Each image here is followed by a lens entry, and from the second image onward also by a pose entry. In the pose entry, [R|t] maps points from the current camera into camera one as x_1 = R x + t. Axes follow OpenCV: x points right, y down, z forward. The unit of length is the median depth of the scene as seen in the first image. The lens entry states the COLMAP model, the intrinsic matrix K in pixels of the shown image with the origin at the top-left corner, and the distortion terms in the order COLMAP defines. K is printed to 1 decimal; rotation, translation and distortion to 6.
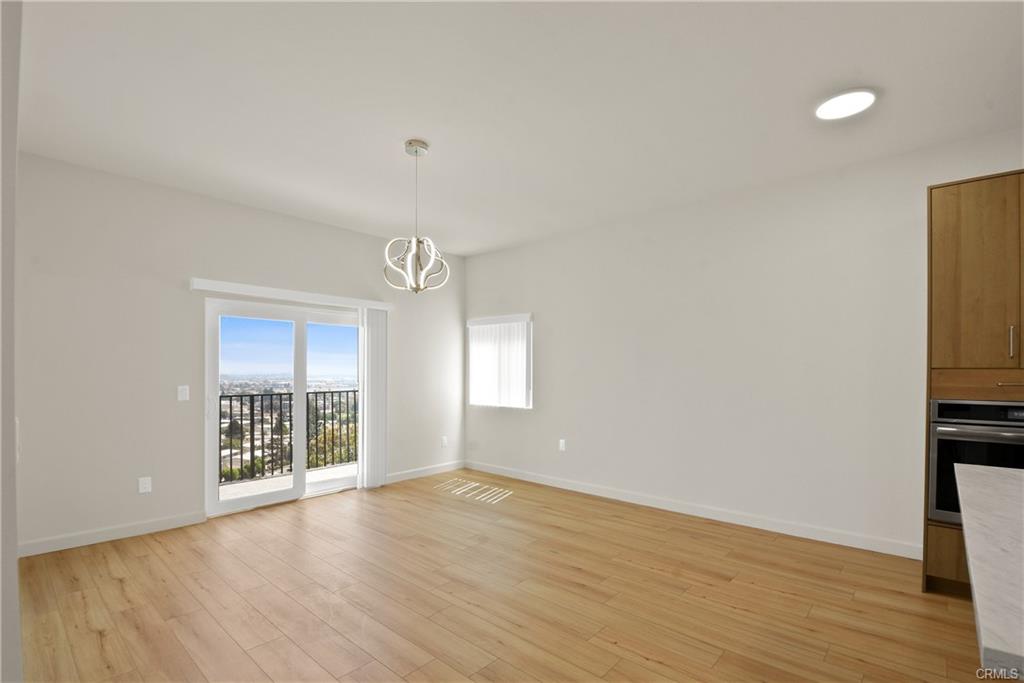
lens RADIAL K [[468.8, 0, 513.4], [0, 468.8, 356.3], [0, 0, 1]] dist [-0.020185, -0.000633]
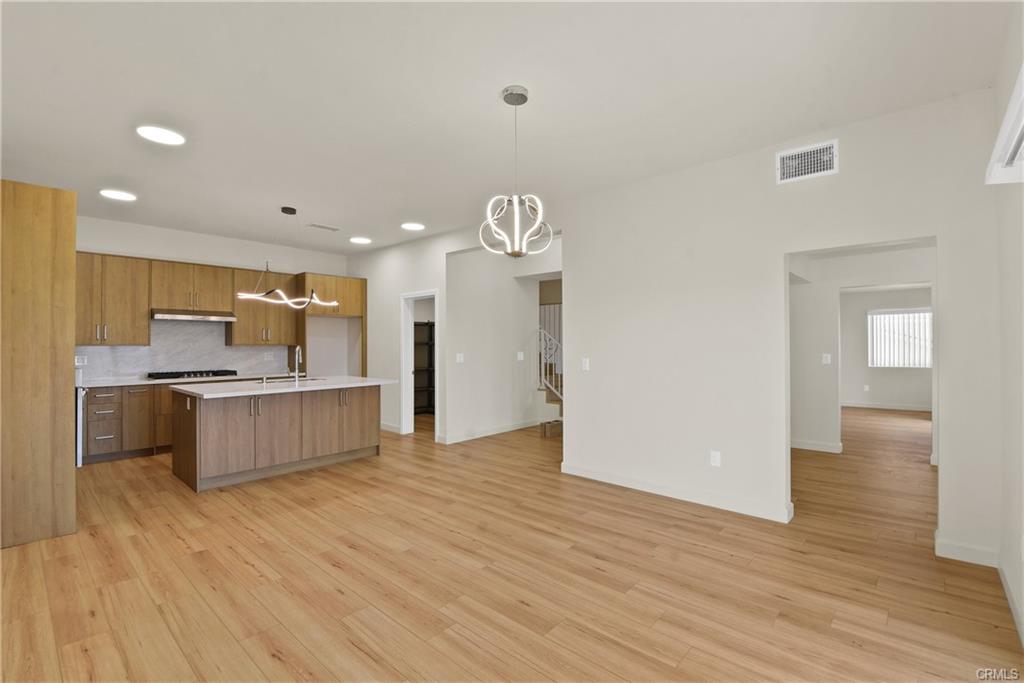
lens RADIAL K [[462.6, 0, 512.0], [0, 462.6, 341.5], [0, 0, 1]] dist [-0.002435, -0.000810]
pose [[-0.999968, 0.001298, 0.007859, -0.222882], [0.001028, 0.999414, -0.034203, 0.057715], [-0.007898, -0.034194, -0.999384, 2.020525]]
